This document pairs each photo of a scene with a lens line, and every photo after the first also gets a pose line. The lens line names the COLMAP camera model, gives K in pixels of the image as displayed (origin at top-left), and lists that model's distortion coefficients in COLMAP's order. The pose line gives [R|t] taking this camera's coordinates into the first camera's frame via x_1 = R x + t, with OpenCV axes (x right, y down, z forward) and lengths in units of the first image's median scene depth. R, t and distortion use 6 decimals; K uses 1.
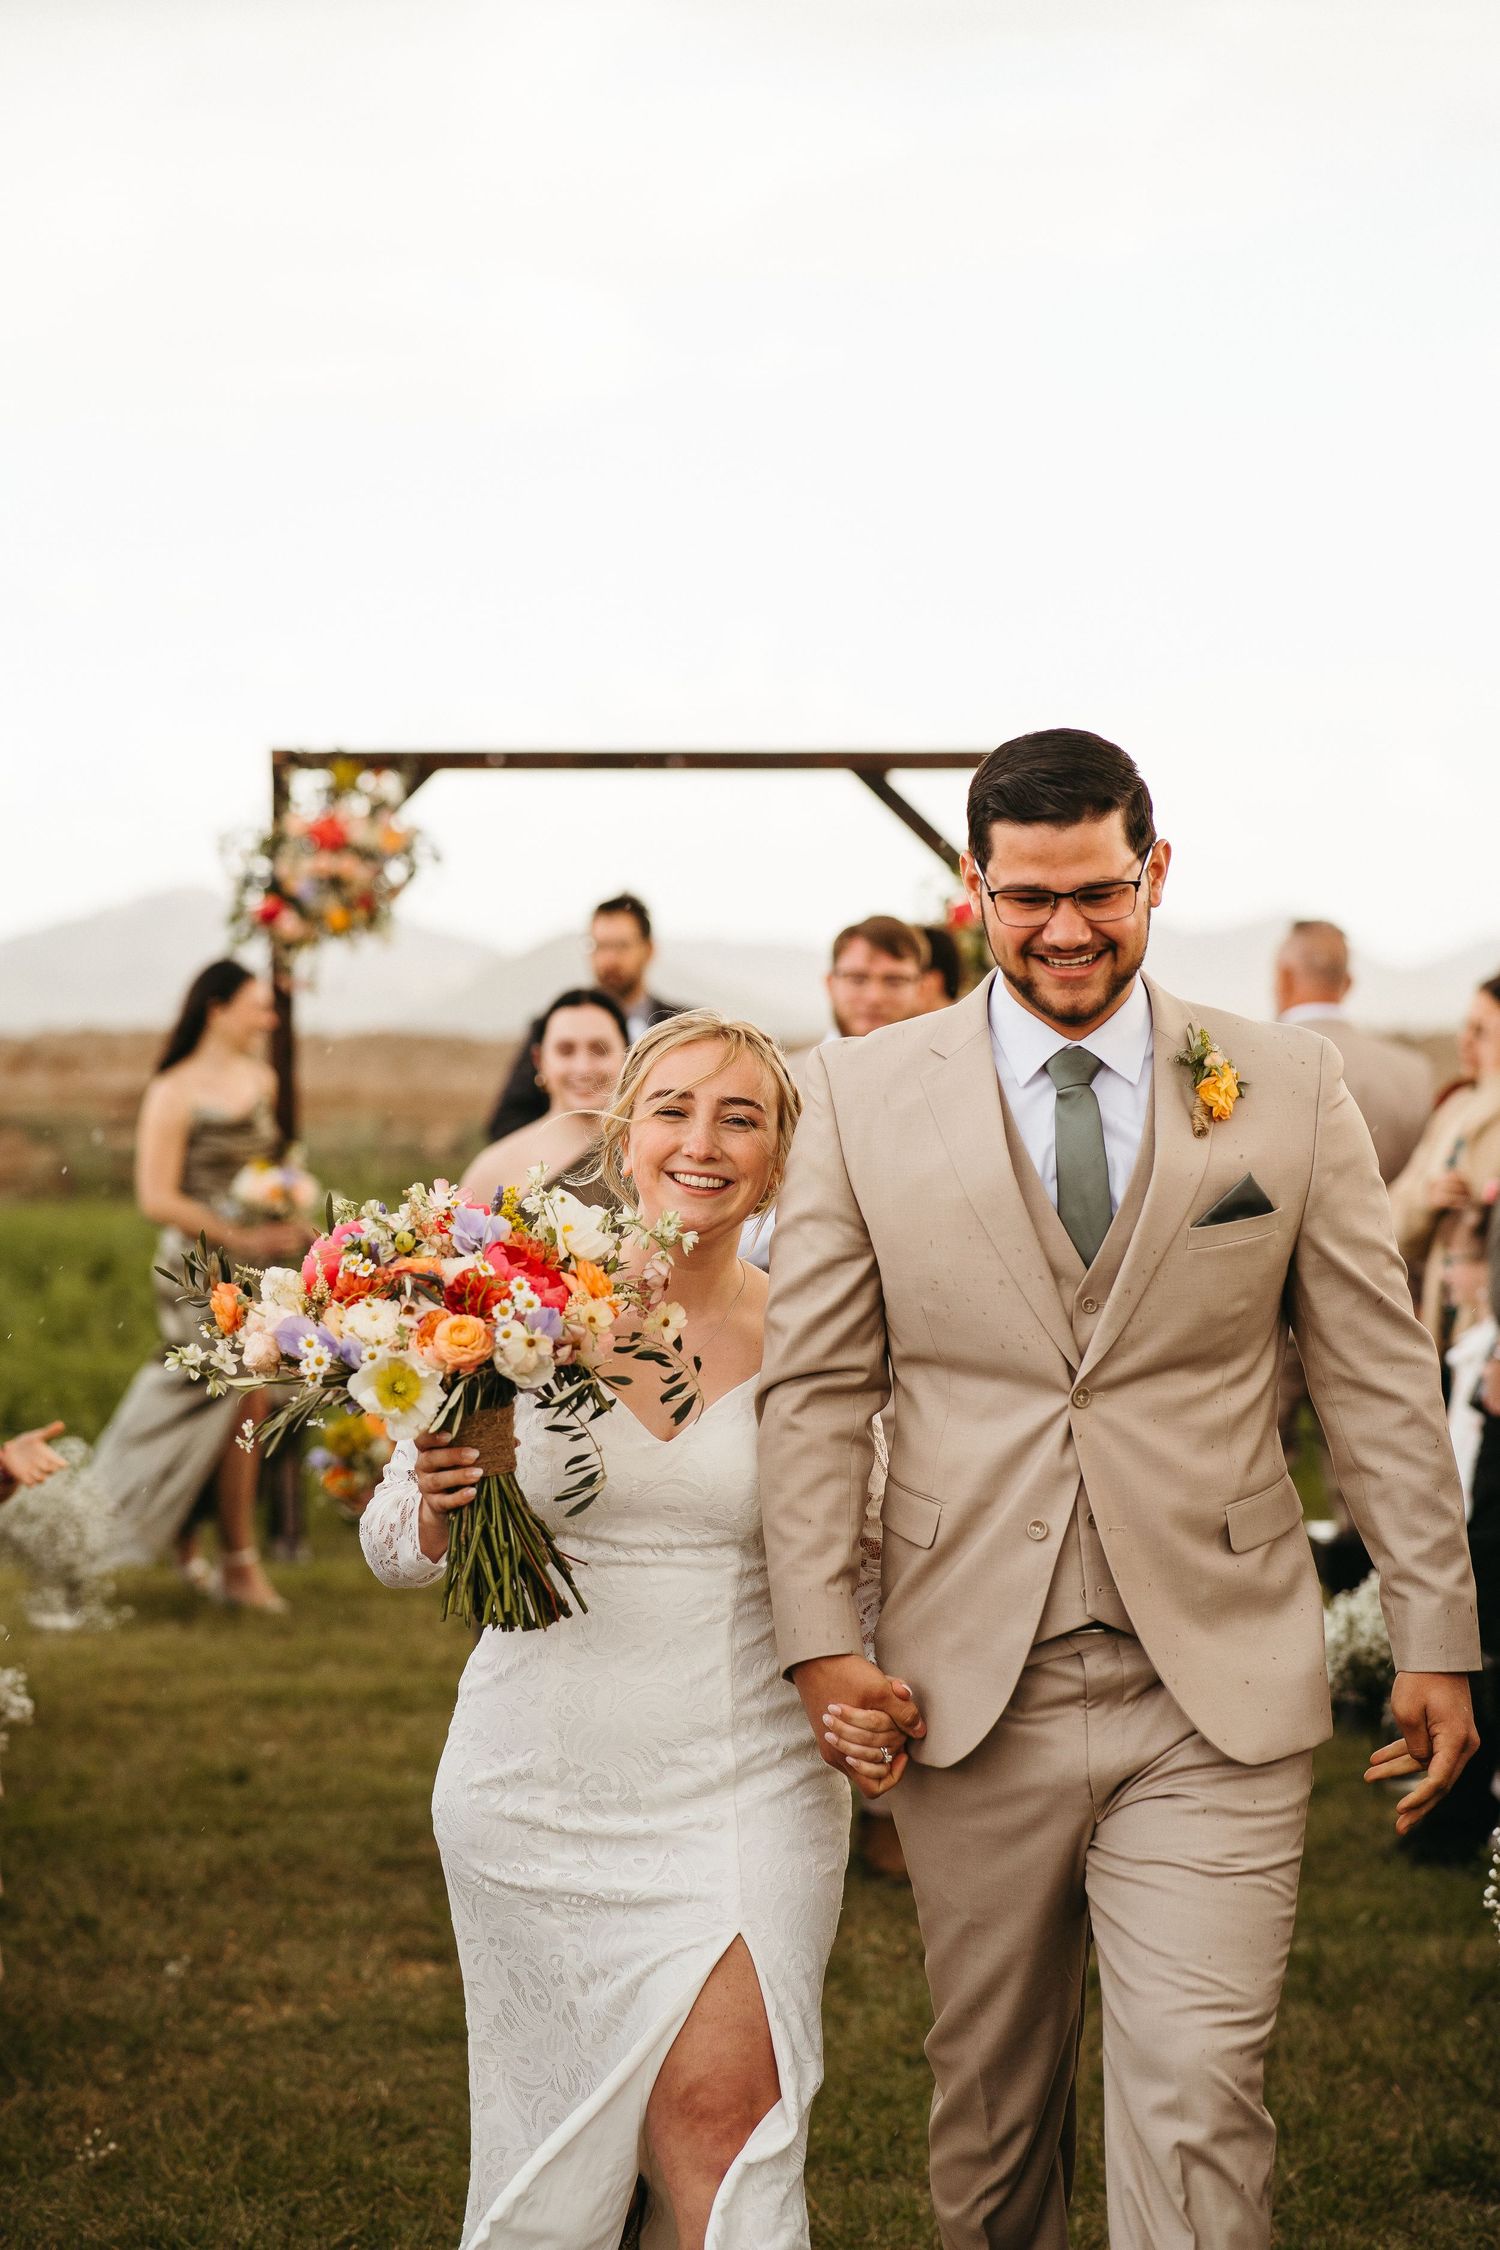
lens RADIAL K [[5328.9, 0, 750.0], [0, 5328.9, 1073.5], [0, 0, 1]] dist [0.016816, -0.252875]
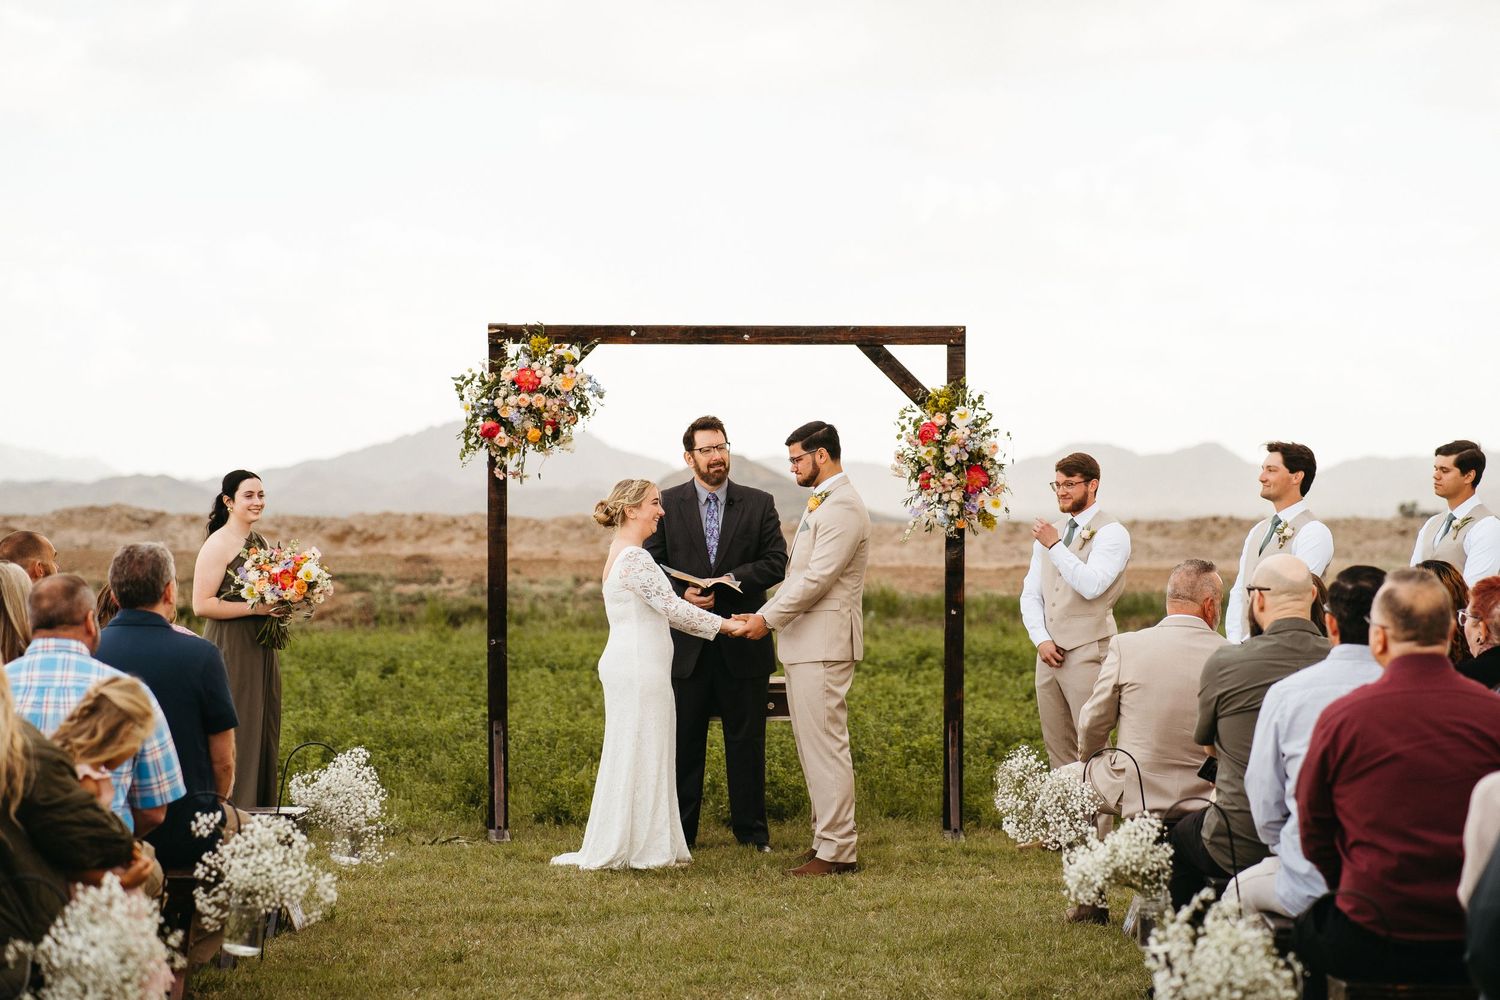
lens RADIAL K [[3922.9, 0, 750.0], [0, 3922.9, 500.0], [0, 0, 1]] dist [0.120209, -0.531167]
pose [[0.999337, 0.004162, -0.036174, 0.029364], [-0.004807, 0.999830, -0.017774, 0.010867], [0.036094, 0.017936, 0.999187, -0.160275]]
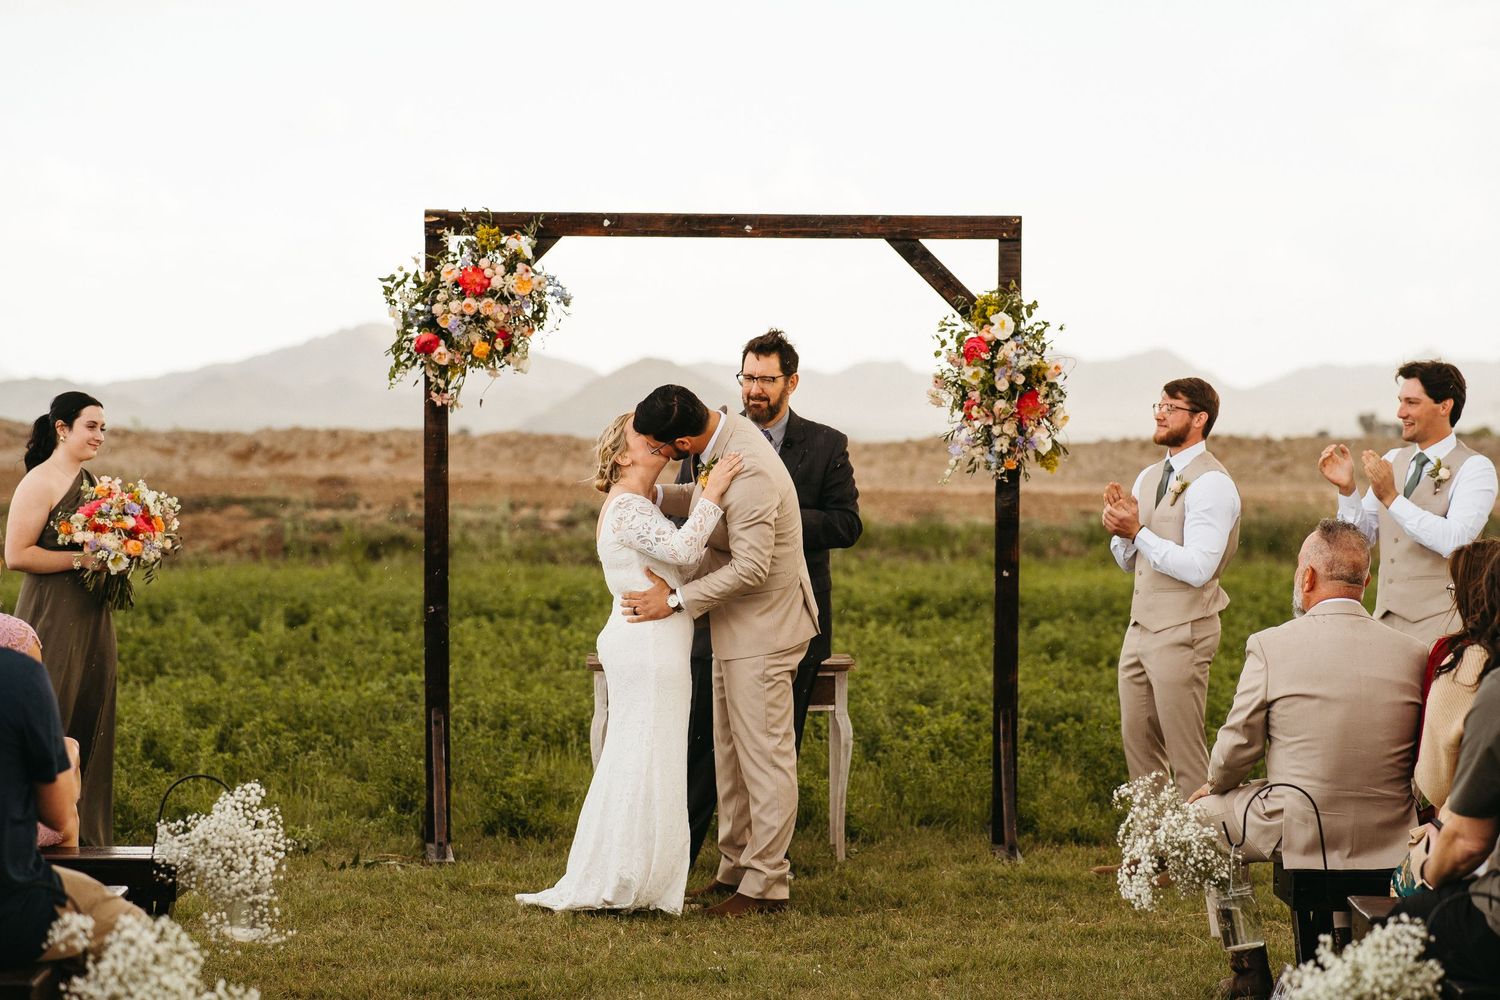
lens RADIAL K [[3552.6, 0, 747.1], [0, 3552.6, 596.8], [0, 0, 1]] dist [0.016816, -0.252875]
pose [[0.999963, 0.008353, -0.002076, -0.012243], [-0.008262, 0.999147, 0.040457, -0.005186], [0.002412, -0.040438, 0.999179, 0.161078]]
